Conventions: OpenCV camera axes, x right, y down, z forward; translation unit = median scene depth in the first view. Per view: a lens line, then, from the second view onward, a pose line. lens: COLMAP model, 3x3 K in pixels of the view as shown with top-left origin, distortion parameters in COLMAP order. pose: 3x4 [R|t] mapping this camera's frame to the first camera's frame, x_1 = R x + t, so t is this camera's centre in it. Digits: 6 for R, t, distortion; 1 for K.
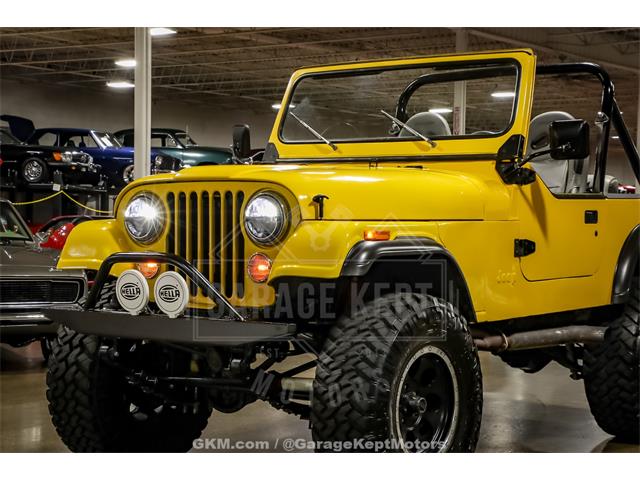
lens RADIAL K [[1362.1, 0, 320.0], [0, 1362.1, 240.0], [0, 0, 1]] dist [0.330892, 0.404797]
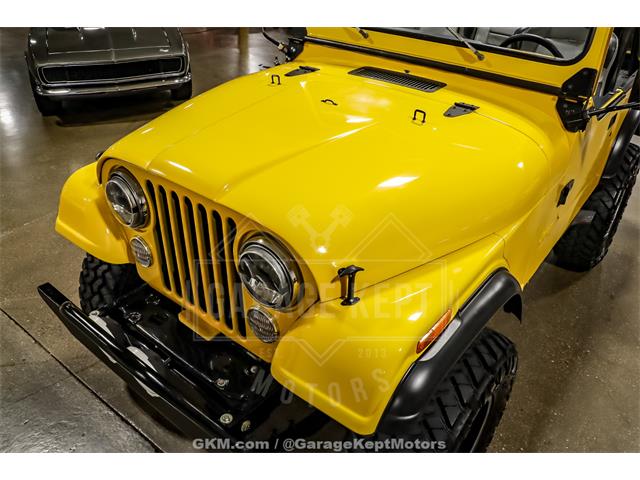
lens RADIAL K [[505.0, 0, 320.0], [0, 505.0, 240.0], [0, 0, 1]] dist [-0.095403, 0.000438]
pose [[0.999068, 0.030649, -0.030409, -0.005959], [-0.009001, 0.836701, 0.547587, -0.147944], [0.042227, -0.546802, 0.836196, 0.692766]]
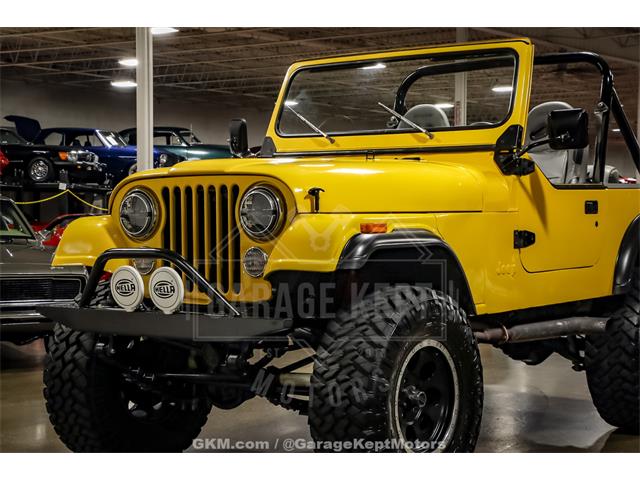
lens RADIAL K [[1340.6, 0, 320.0], [0, 1340.6, 240.0], [0, 0, 1]] dist [0.320715, 0.375883]
pose [[0.999914, -0.012282, -0.004690, 0.006180], [0.012296, 0.999920, 0.003035, 0.001589], [0.004652, -0.003092, 0.999984, 0.024284]]
